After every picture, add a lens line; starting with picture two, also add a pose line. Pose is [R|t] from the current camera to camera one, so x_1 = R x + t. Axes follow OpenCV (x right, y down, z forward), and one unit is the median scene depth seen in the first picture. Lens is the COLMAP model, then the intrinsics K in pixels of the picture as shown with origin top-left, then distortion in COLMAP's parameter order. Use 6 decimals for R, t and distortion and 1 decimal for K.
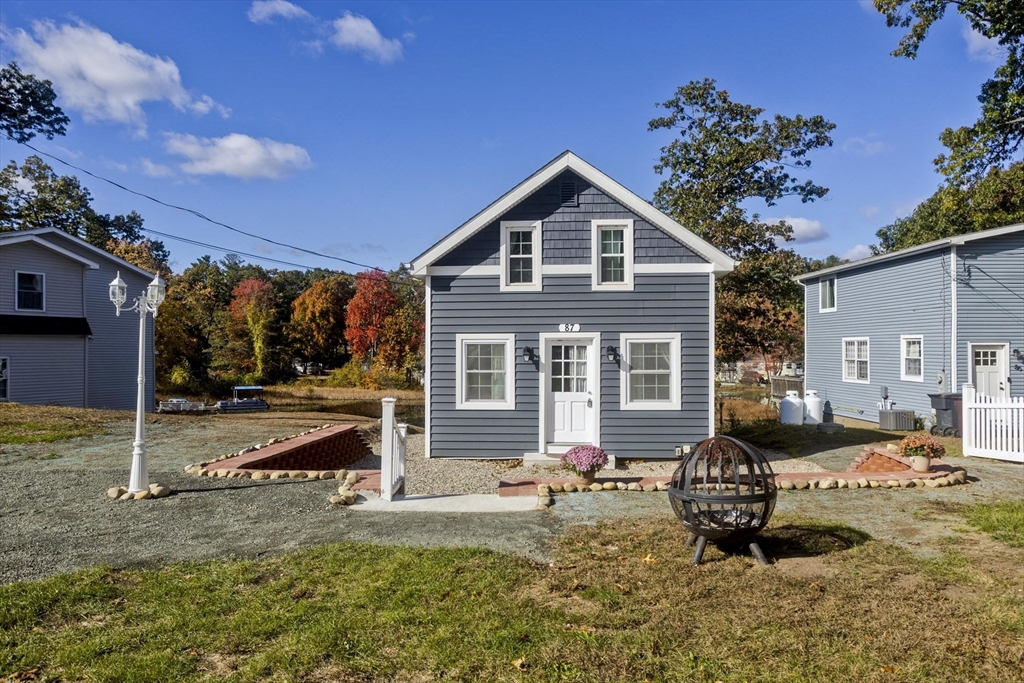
lens RADIAL K [[731.3, 0, 510.6], [0, 731.3, 337.4], [0, 0, 1]] dist [0.008253, 0.019285]
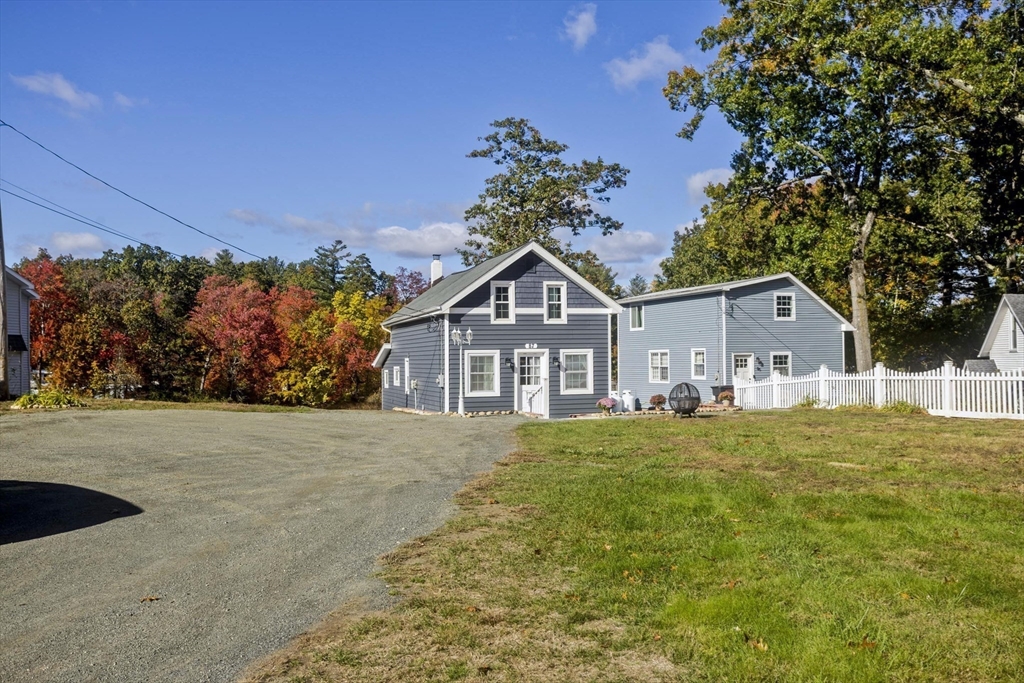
lens RADIAL K [[943.1, 0, 512.0], [0, 943.1, 343.5], [0, 0, 1]] dist [-0.009599, 0.000000]
pose [[0.940098, -0.002797, 0.340894, -0.684680], [0.004697, 0.999978, -0.004747, -0.008864], [-0.340873, 0.006064, 0.940090, -0.989701]]
